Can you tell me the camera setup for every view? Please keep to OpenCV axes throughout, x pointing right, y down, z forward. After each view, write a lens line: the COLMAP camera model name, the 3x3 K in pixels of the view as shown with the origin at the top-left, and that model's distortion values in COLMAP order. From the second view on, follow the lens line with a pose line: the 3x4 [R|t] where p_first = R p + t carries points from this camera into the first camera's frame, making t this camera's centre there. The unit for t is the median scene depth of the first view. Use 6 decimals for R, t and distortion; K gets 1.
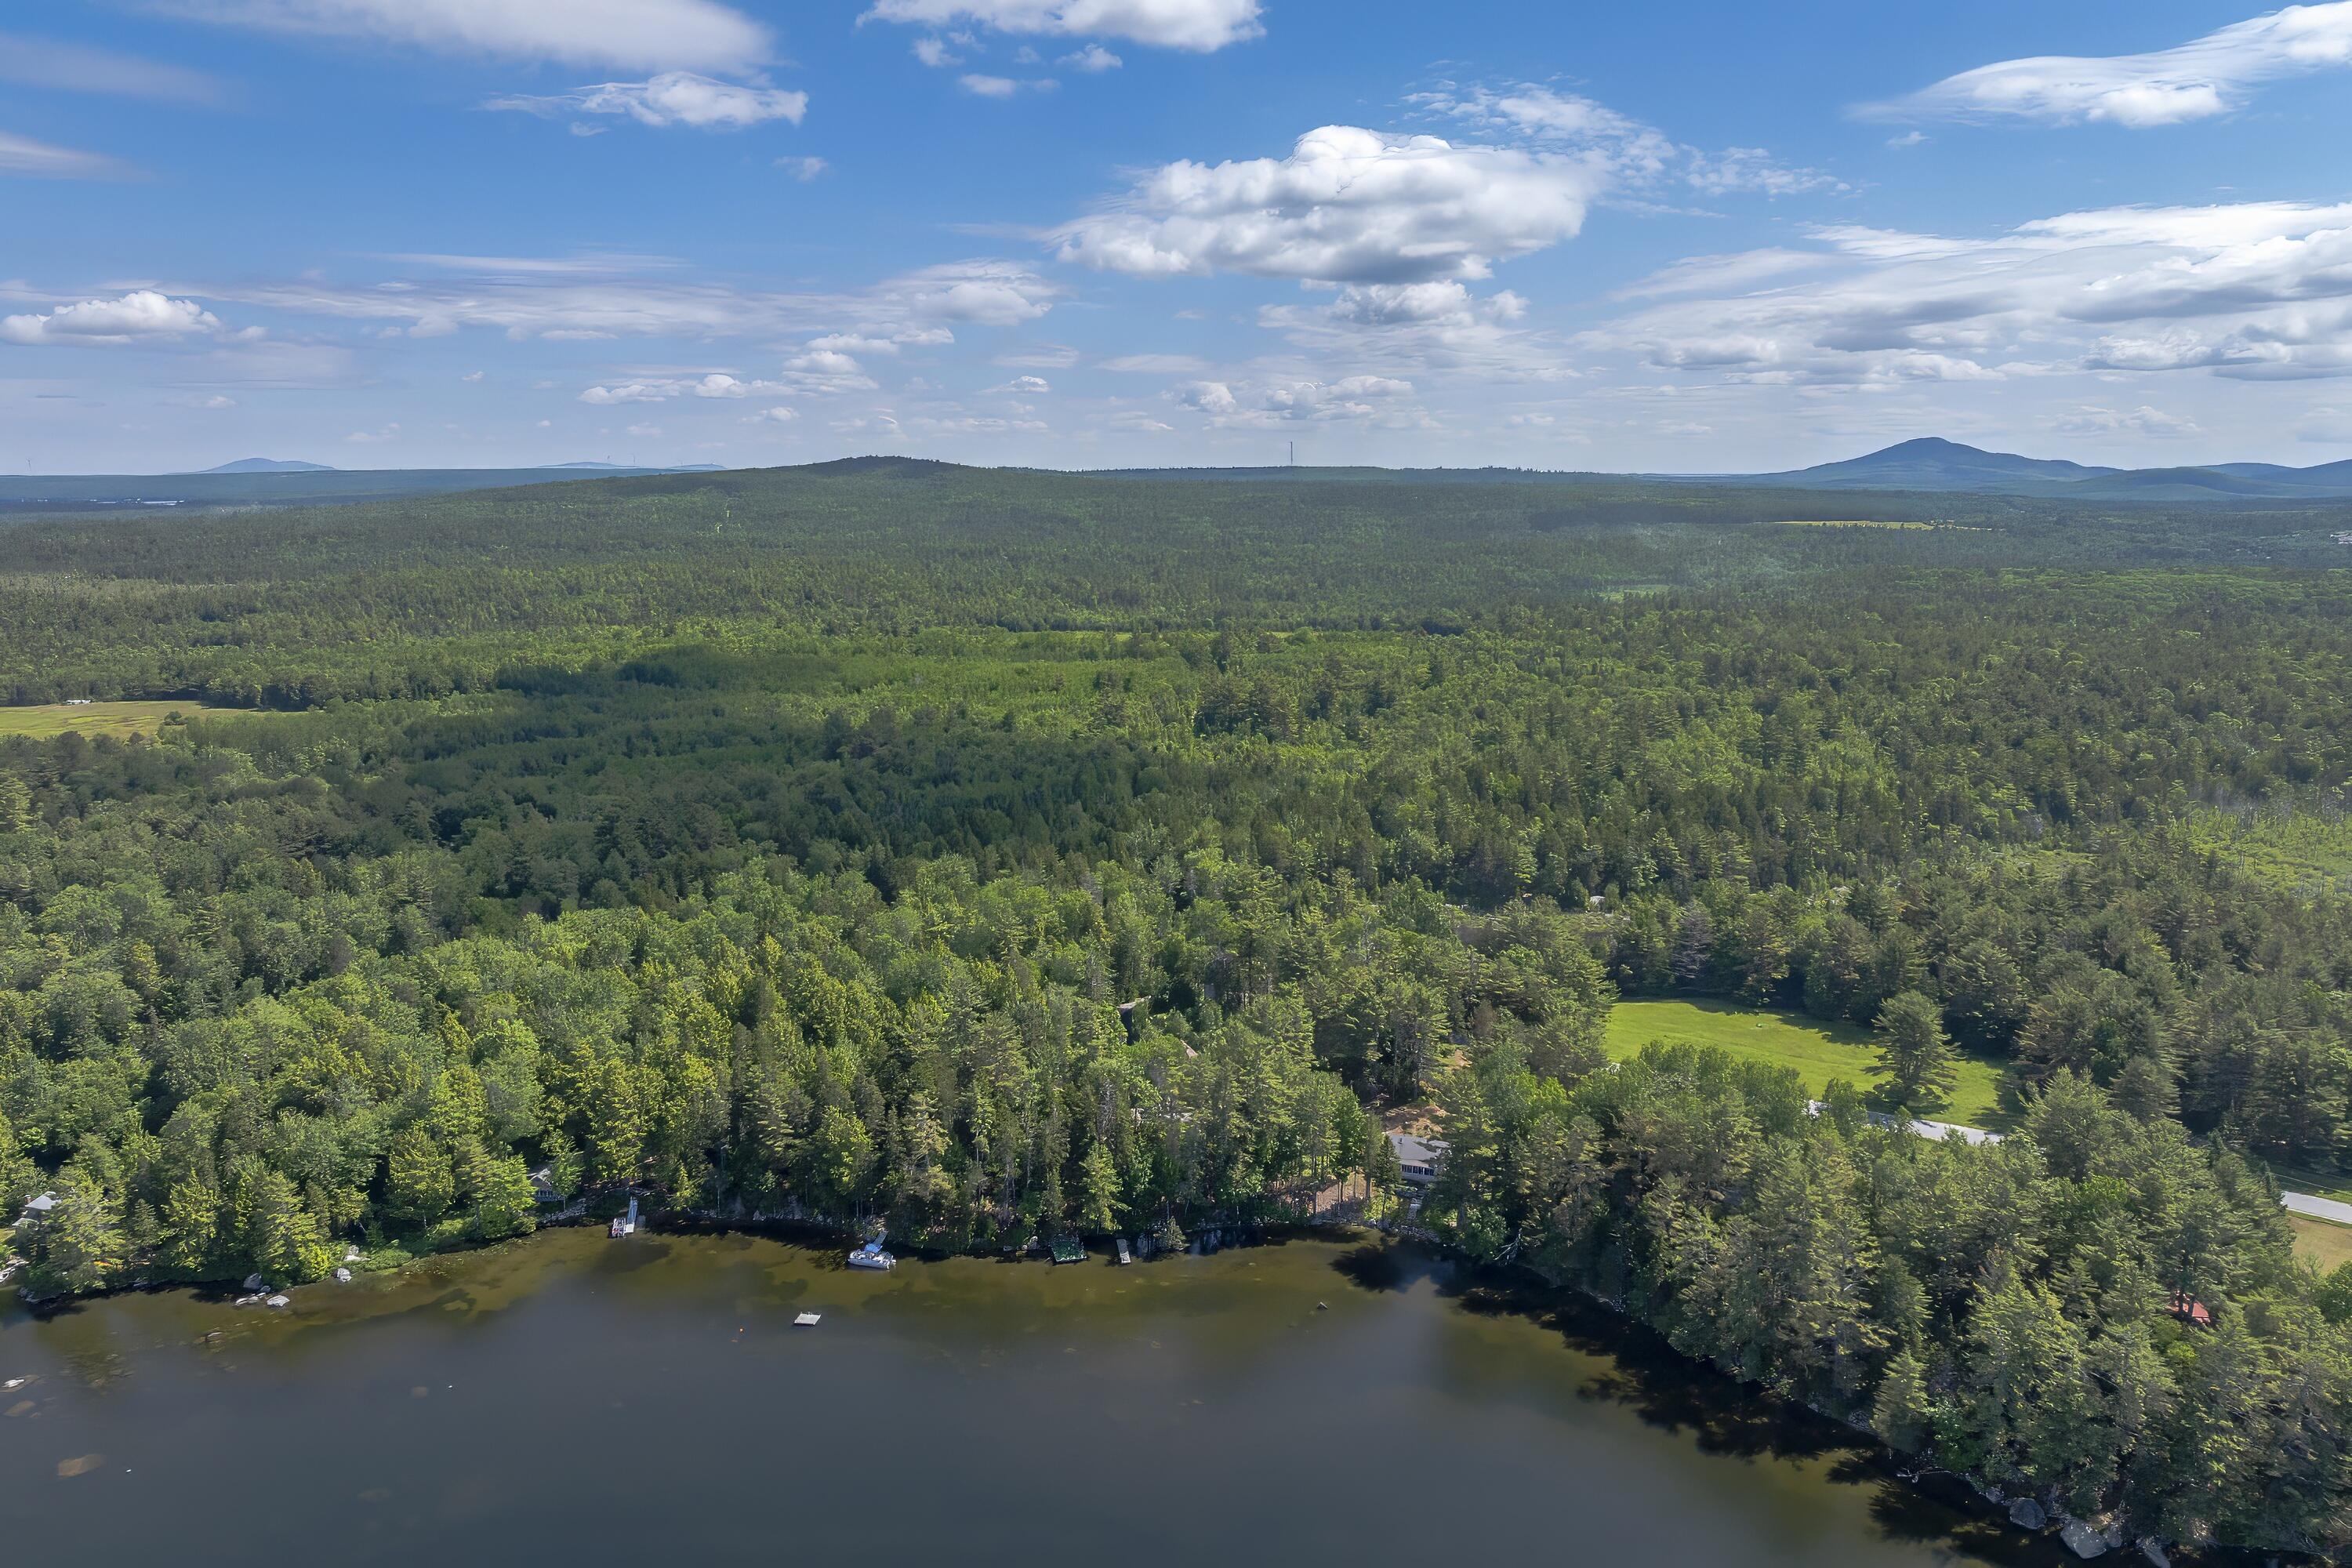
lens RADIAL K [[1644.8, 0, 1155.9], [0, 1644.8, 853.3], [0, 0, 1]] dist [-0.022192, 0.006745]
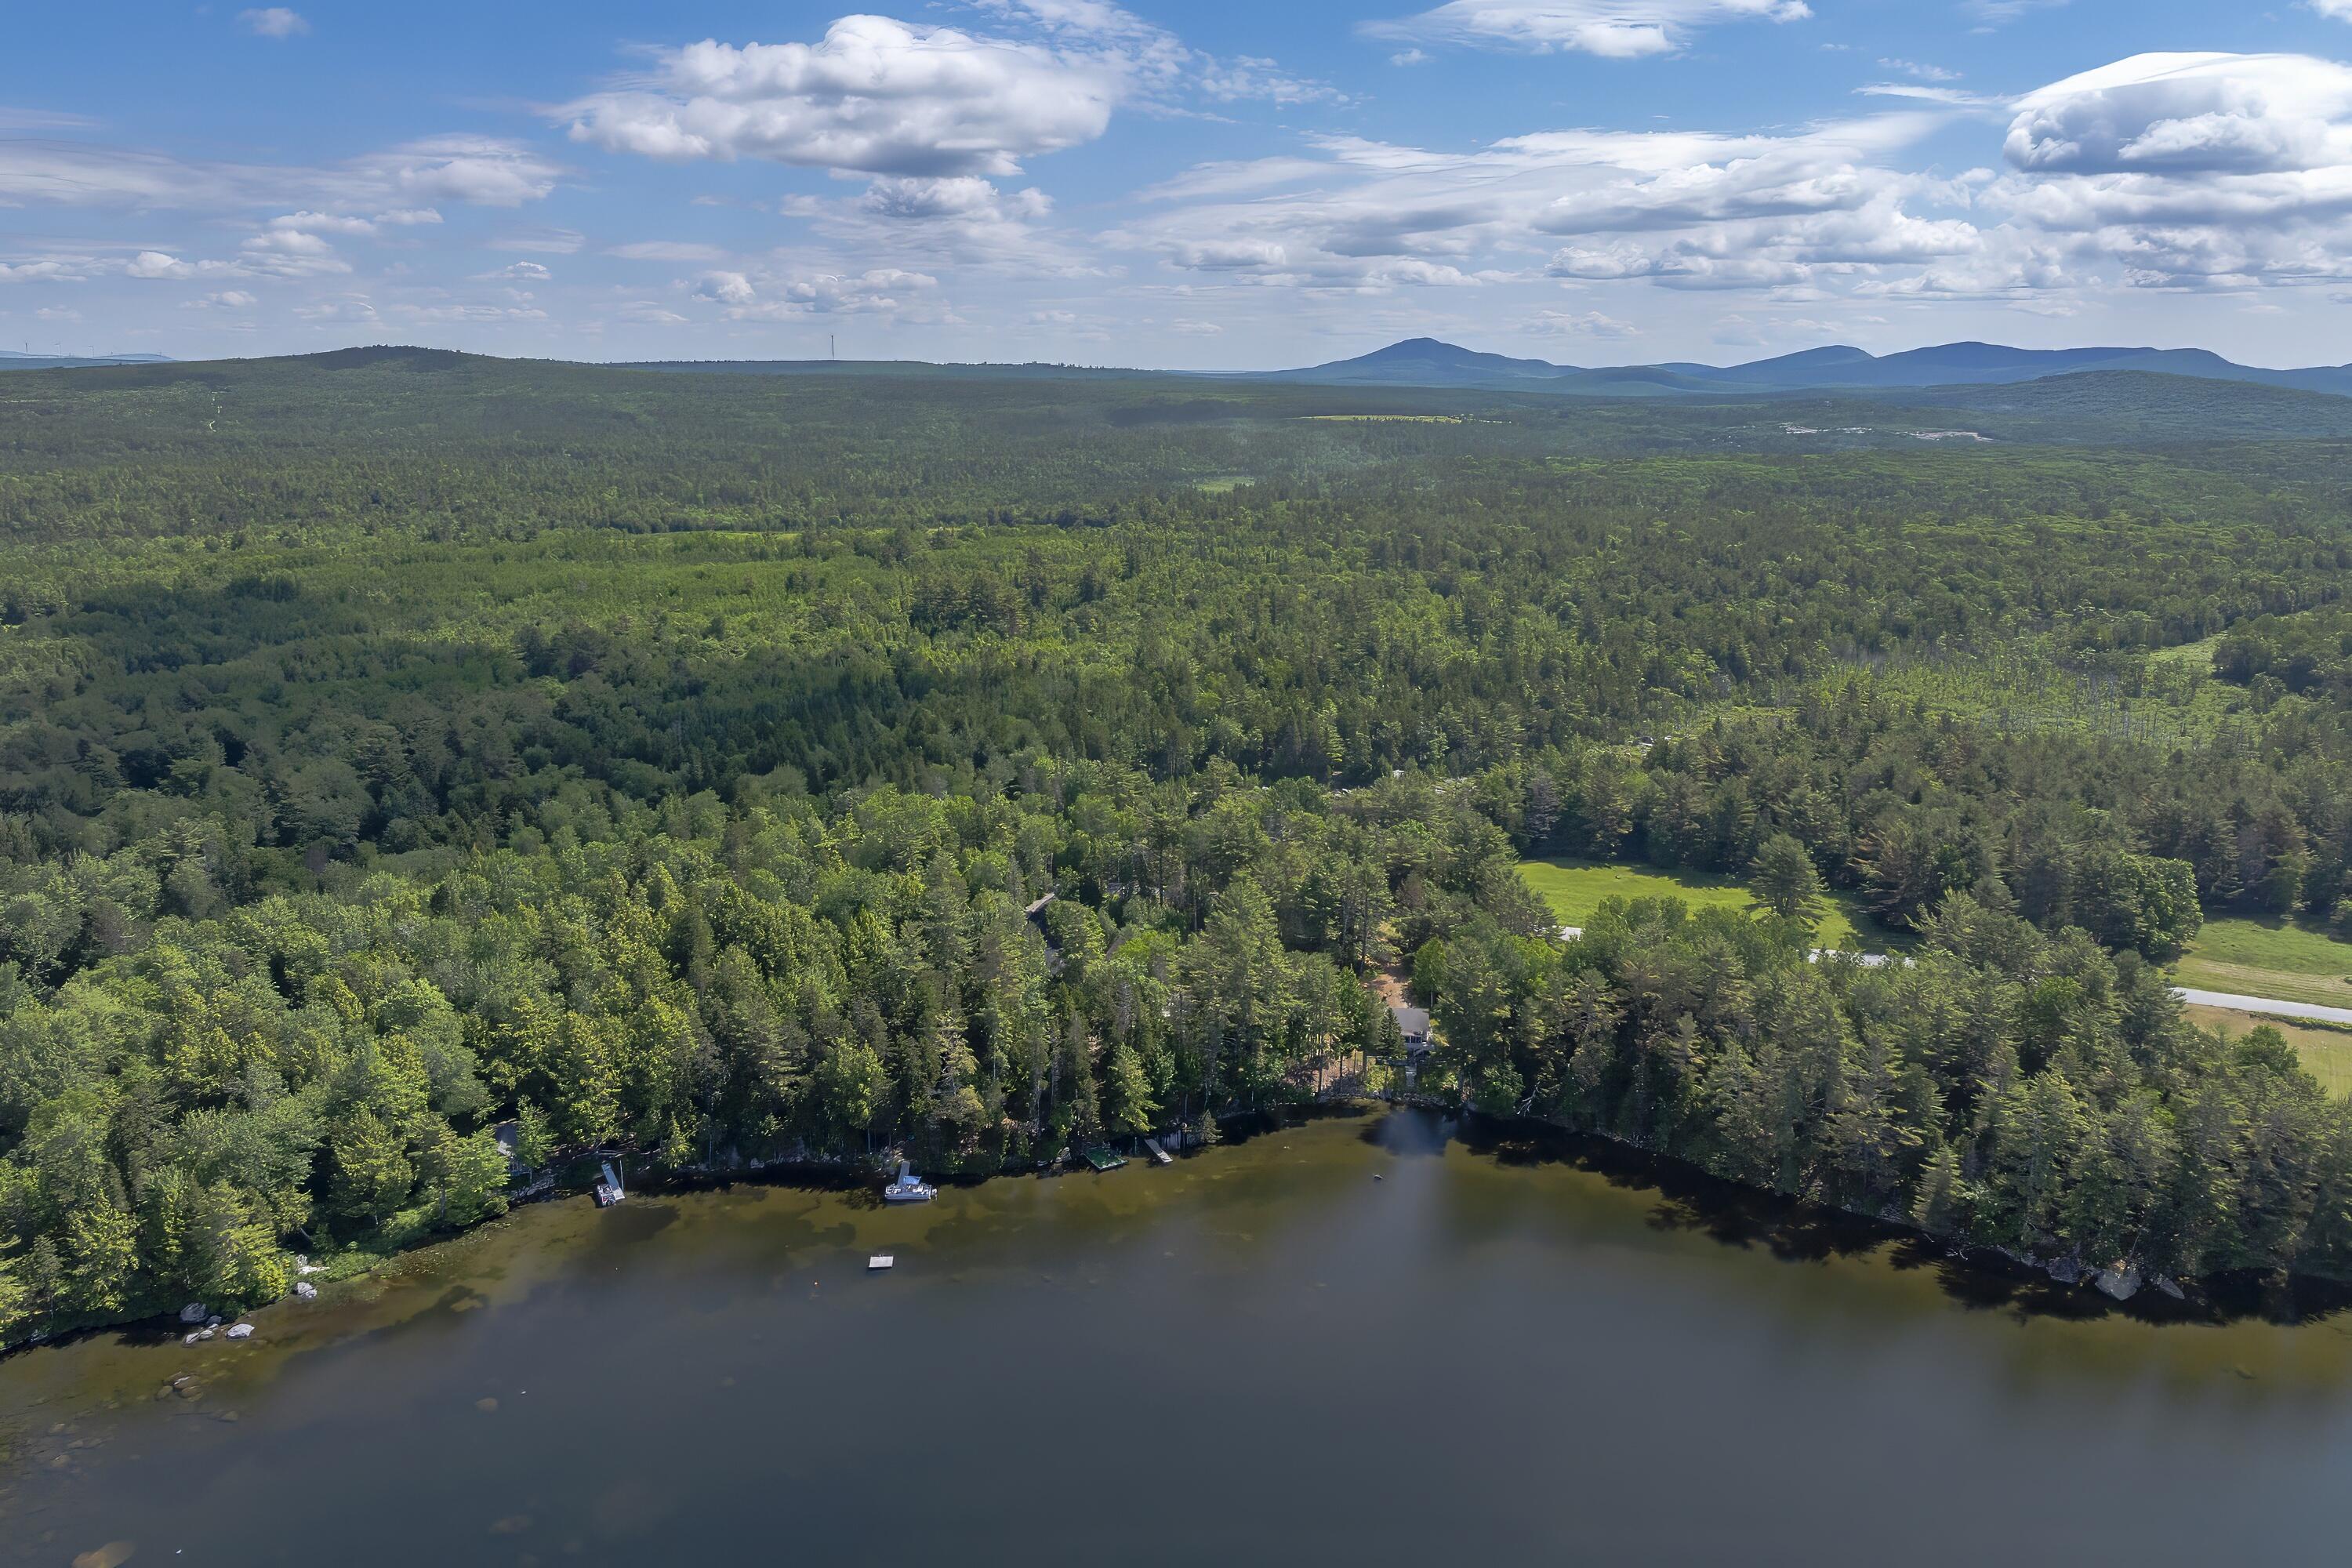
lens RADIAL K [[1644.8, 0, 1173.8], [0, 1644.8, 779.6], [0, 0, 1]] dist [-0.022192, 0.006745]
pose [[0.958852, -0.061909, 0.277075, -0.155631], [0.056915, 0.998039, 0.026040, -0.003517], [-0.278144, -0.009199, 0.960495, 0.028388]]
